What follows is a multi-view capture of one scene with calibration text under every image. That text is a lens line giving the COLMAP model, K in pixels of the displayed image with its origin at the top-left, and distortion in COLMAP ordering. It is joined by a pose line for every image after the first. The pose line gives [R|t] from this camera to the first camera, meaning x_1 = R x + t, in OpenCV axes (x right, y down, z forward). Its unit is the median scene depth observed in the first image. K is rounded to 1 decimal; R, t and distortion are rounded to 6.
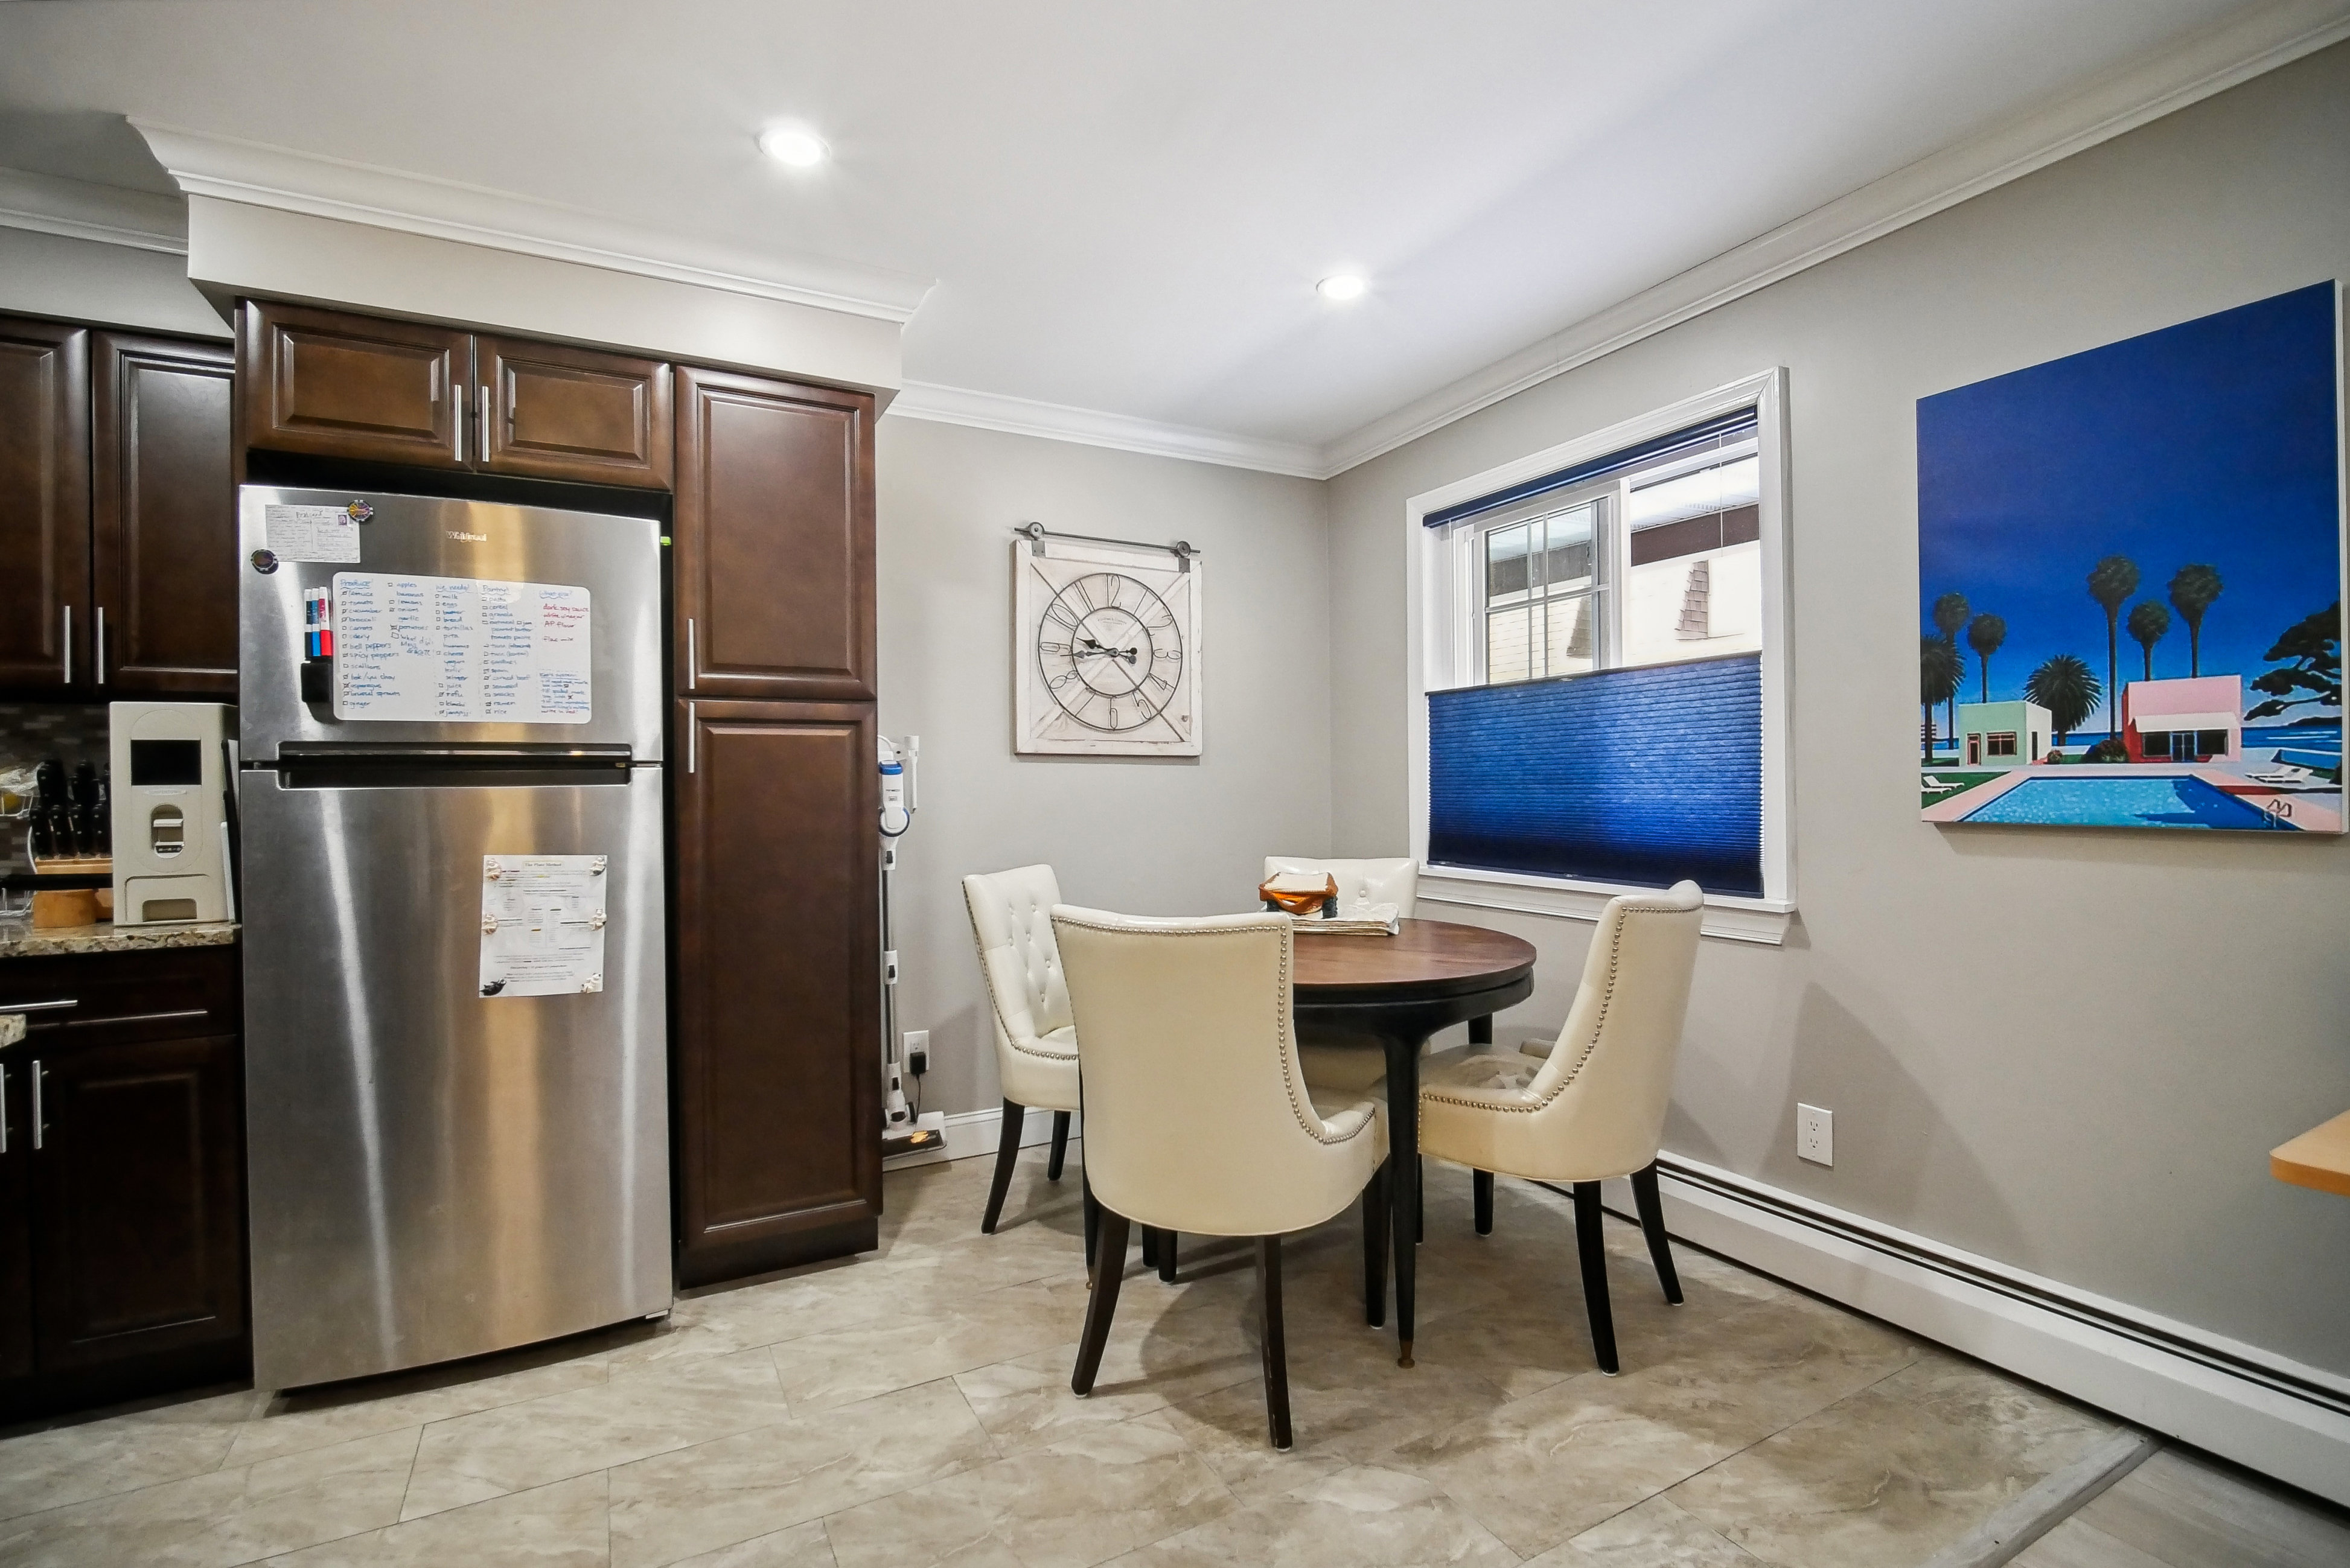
lens RADIAL K [[1078.8, 0, 1165.6], [0, 1078.8, 785.2], [0, 0, 1]] dist [-0.019400, -0.000794]
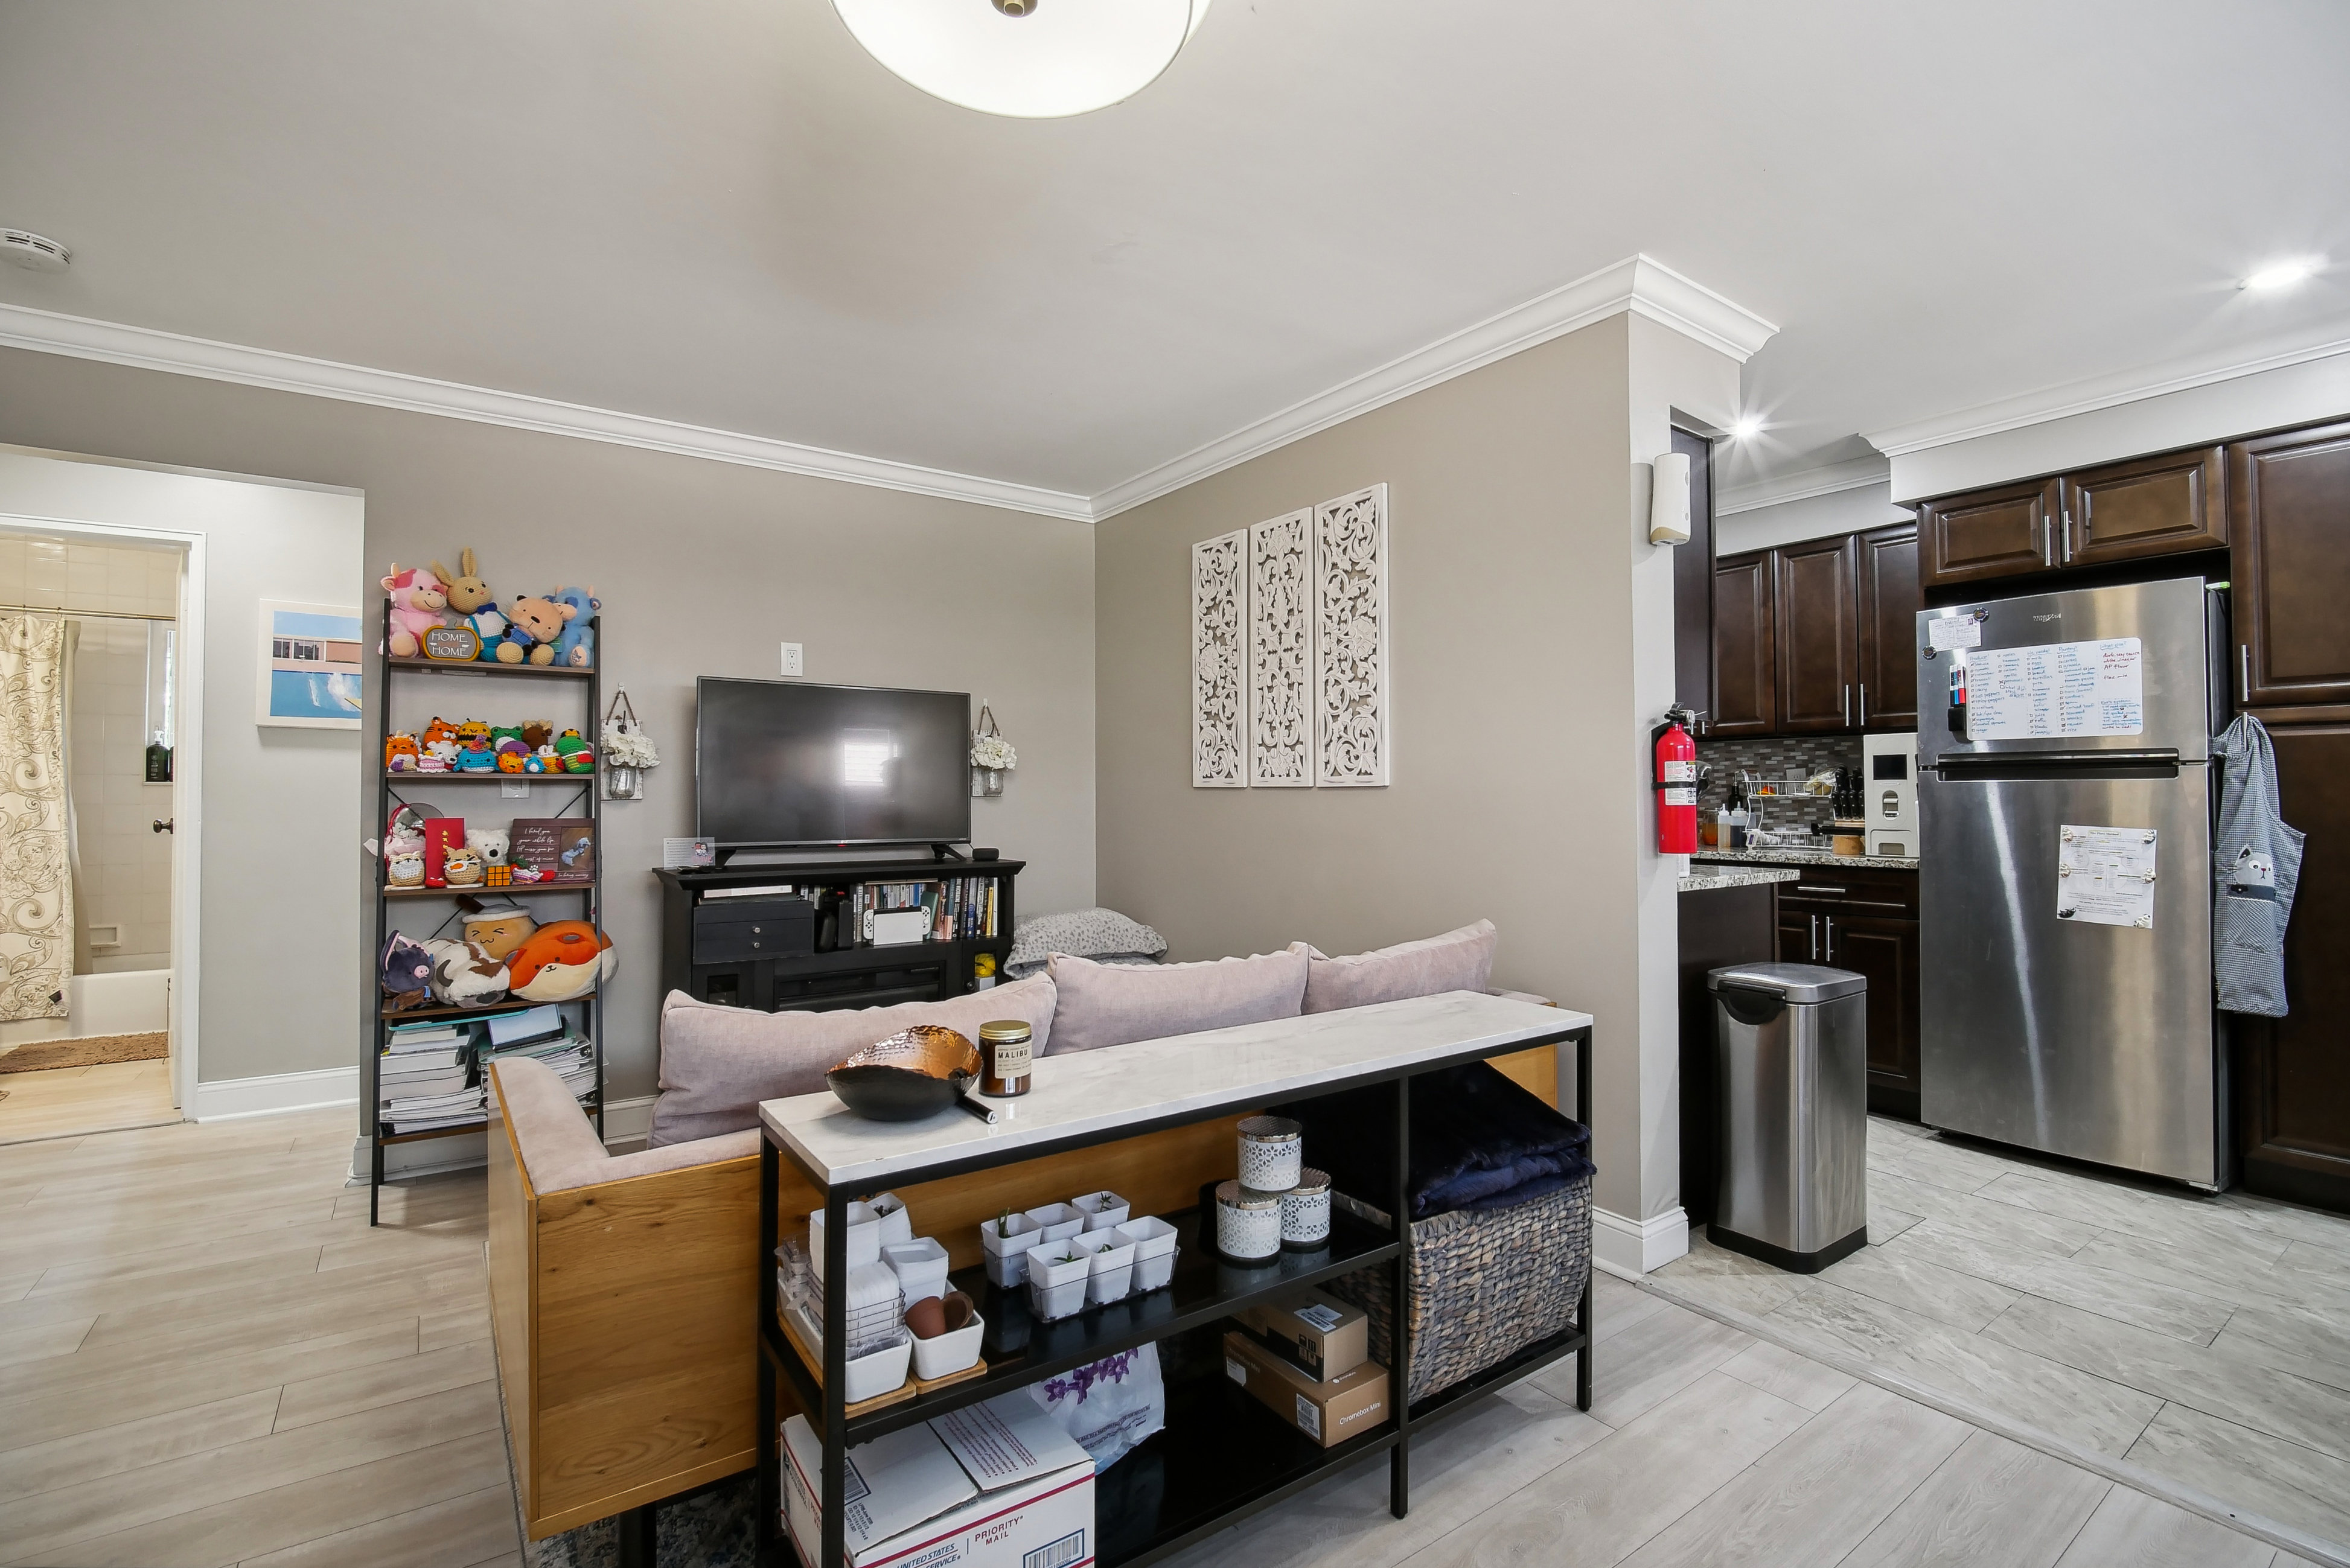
lens RADIAL K [[1078.8, 0, 1168.1], [0, 1078.8, 778.8], [0, 0, 1]] dist [-0.019400, -0.000794]
pose [[0.133513, -0.005386, -0.991032, 0.695047], [-0.001240, 0.999984, -0.005602, 0.010071], [0.991046, 0.001977, 0.133504, -0.461438]]
